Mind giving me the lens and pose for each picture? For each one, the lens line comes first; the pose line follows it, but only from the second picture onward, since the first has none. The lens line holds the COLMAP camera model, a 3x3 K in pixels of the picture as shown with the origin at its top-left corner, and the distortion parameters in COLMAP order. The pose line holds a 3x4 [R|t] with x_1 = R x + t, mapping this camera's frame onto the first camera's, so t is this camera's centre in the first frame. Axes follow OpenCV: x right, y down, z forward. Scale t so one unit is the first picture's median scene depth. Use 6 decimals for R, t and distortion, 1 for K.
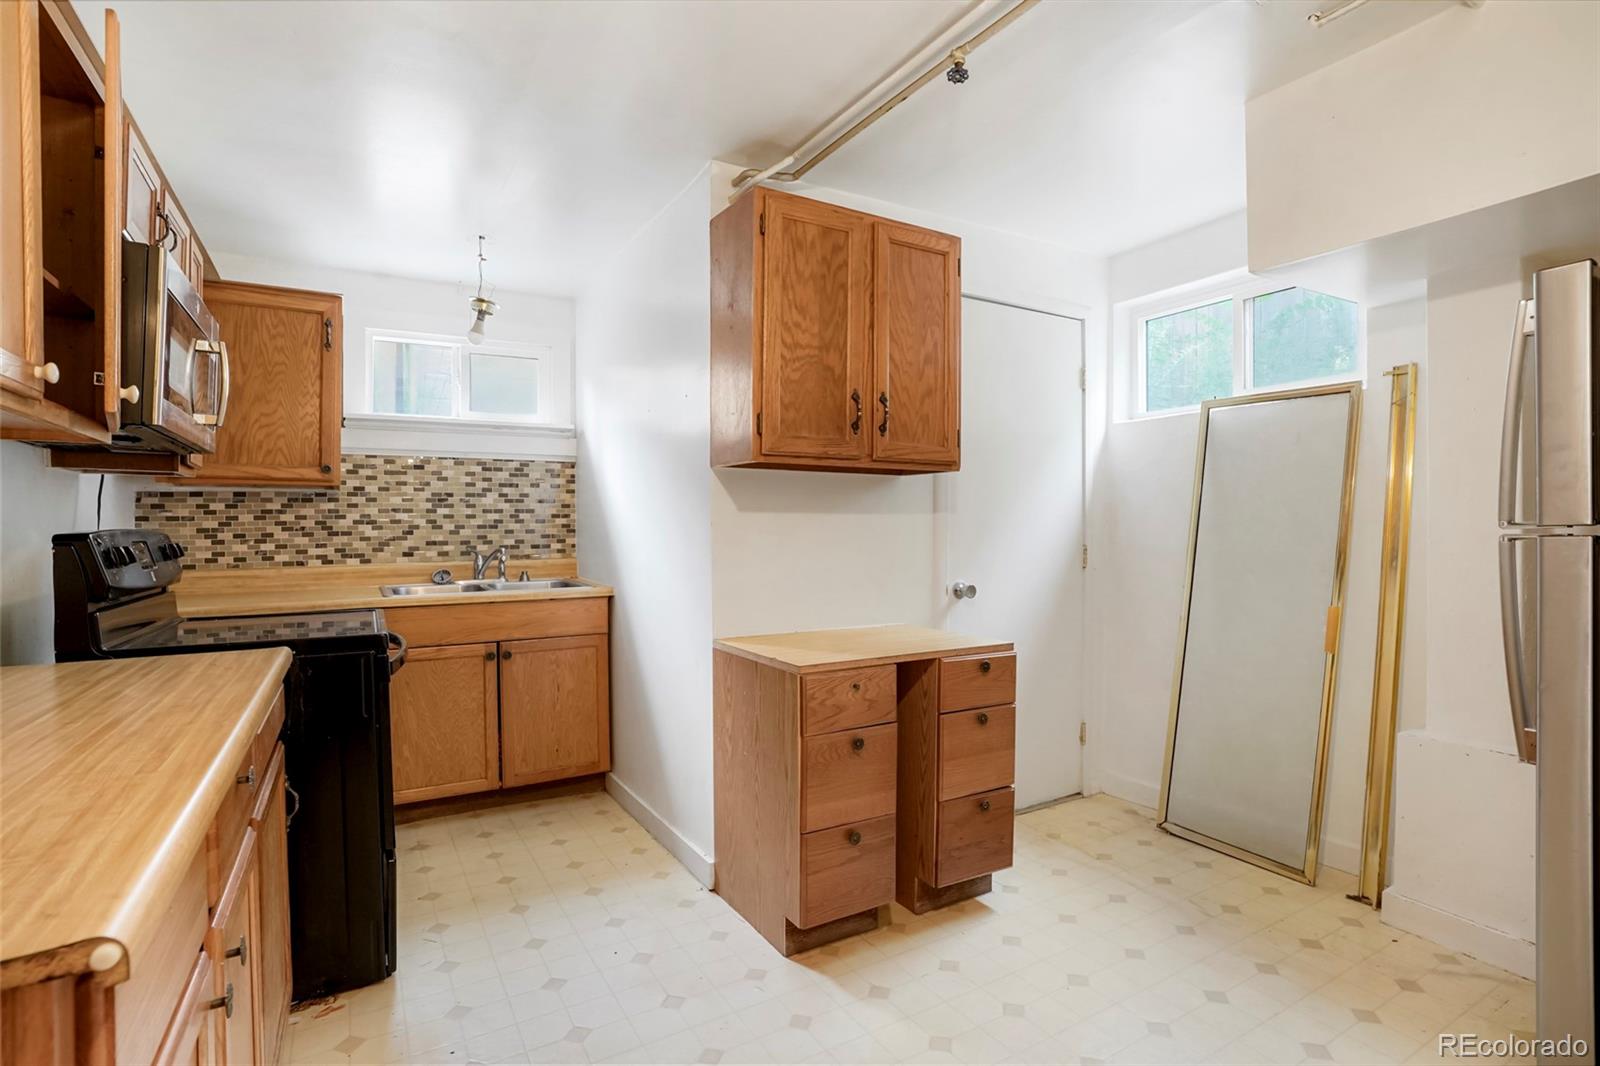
lens RADIAL K [[770.9, 0, 794.7], [0, 770.9, 537.7], [0, 0, 1]] dist [-0.023300, -0.000063]
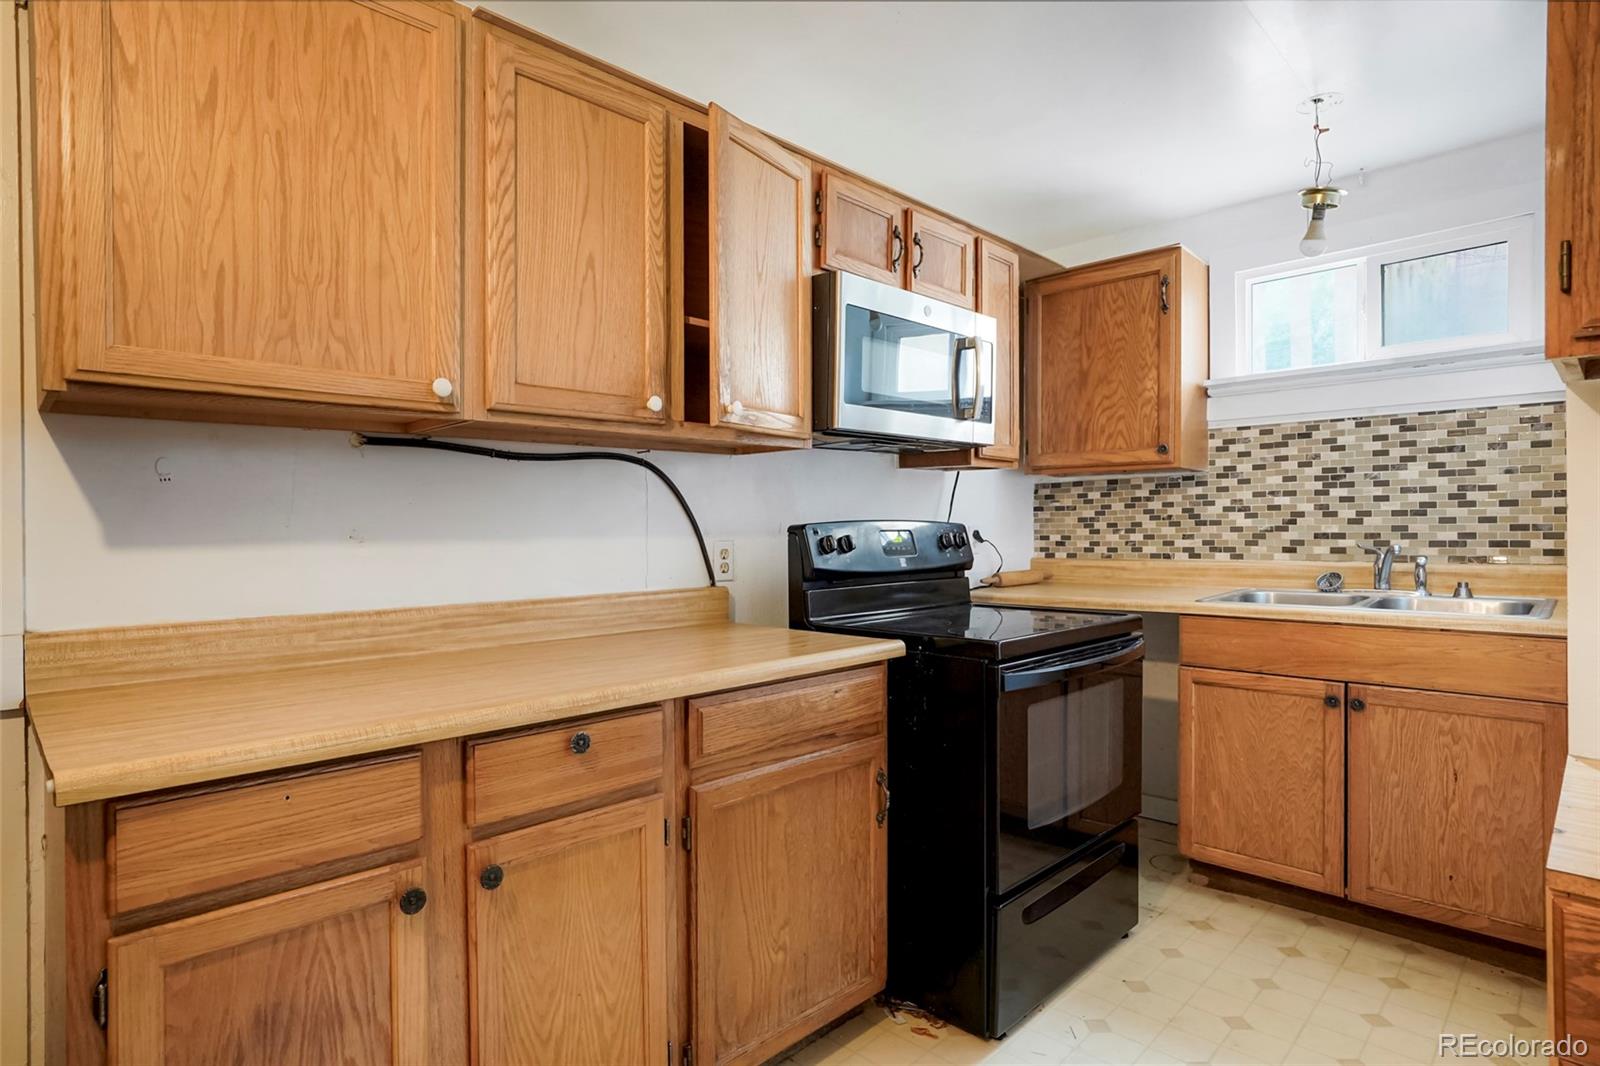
lens RADIAL K [[855.5, 0, 798.0], [0, 855.5, 526.9], [0, 0, 1]] dist [-0.004709, 0.003497]
pose [[0.281360, 0.007250, -0.959575, 0.195023], [-0.003782, 0.999972, 0.006446, -0.005466], [0.959595, 0.001816, 0.281380, 0.303801]]
